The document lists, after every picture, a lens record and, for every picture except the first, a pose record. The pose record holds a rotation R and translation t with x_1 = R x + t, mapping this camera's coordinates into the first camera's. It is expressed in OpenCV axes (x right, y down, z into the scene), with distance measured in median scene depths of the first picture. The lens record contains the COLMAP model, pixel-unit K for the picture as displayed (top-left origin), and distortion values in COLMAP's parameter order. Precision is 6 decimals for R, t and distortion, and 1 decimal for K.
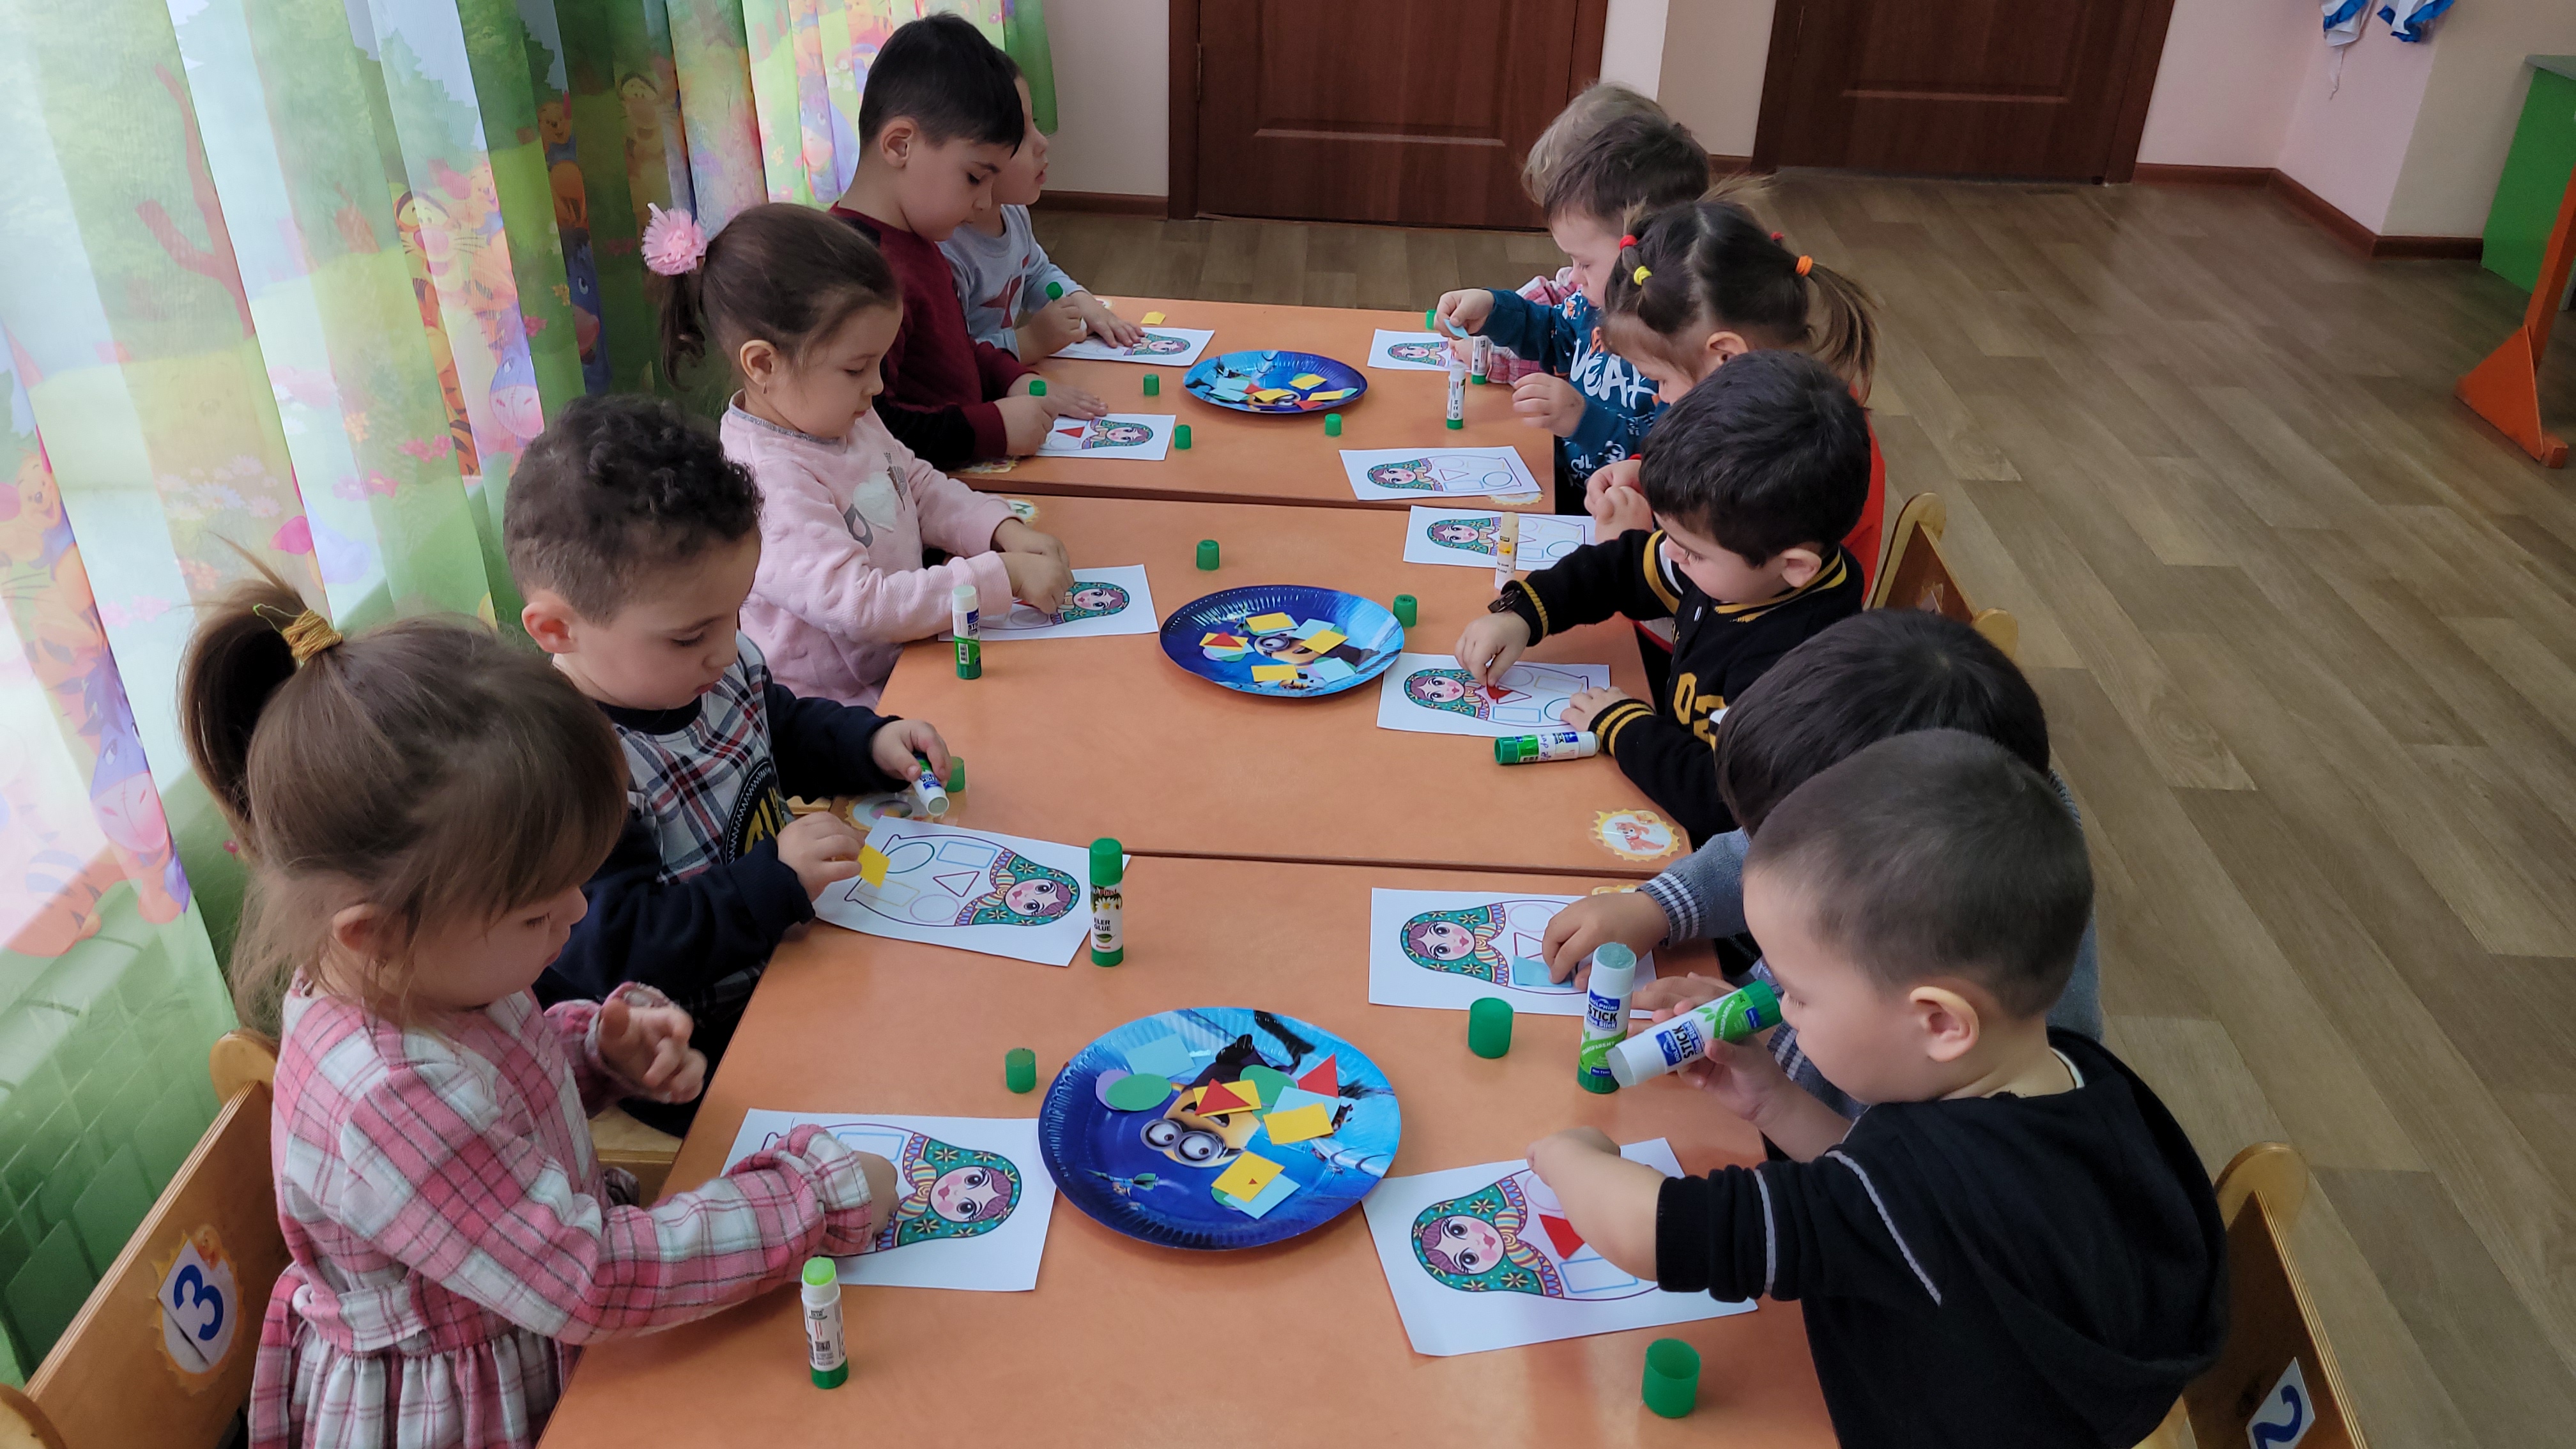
lens RADIAL K [[1914.6, 0, 1296.8], [0, 1914.6, 731.1], [0, 0, 1]] dist [0.053085, -0.051200]
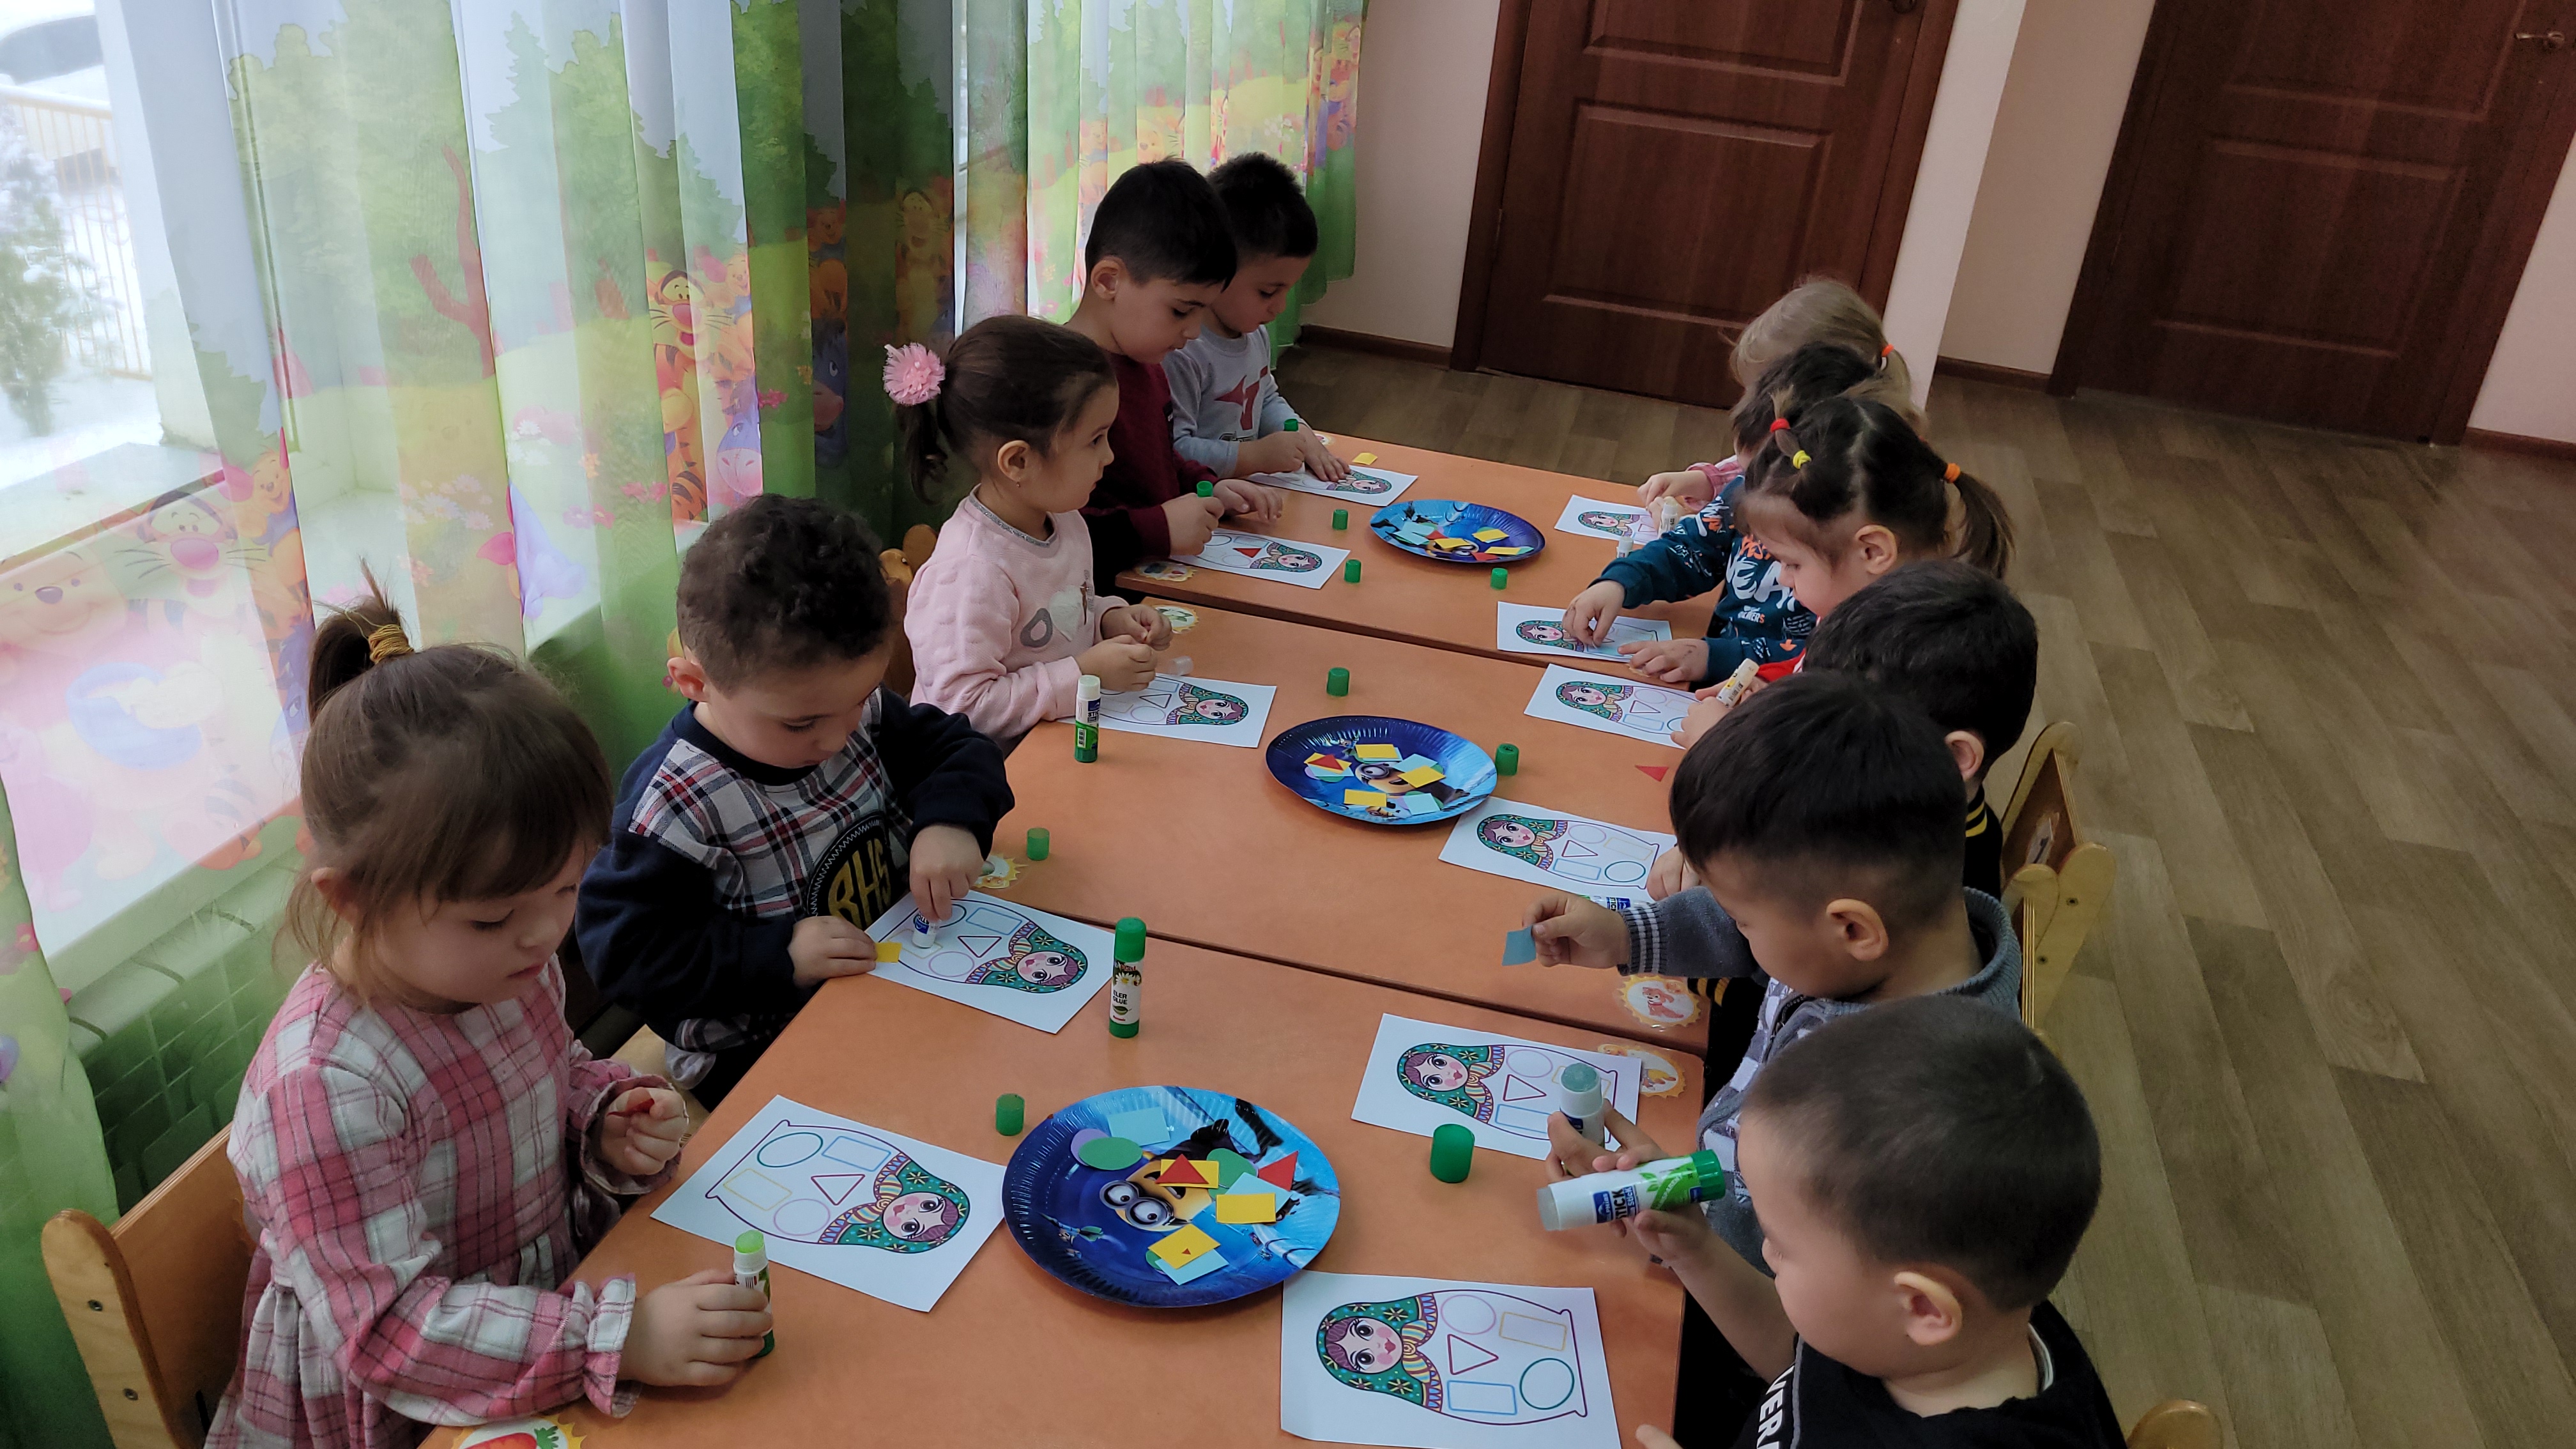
lens RADIAL K [[1914.6, 0, 1301.8], [0, 1914.6, 735.8], [0, 0, 1]] dist [0.053085, -0.051200]
pose [[0.978178, 0.142232, -0.151450, 0.102628], [-0.152450, 0.986603, -0.058079, 0.002153], [0.141161, 0.079901, 0.986757, -0.045521]]
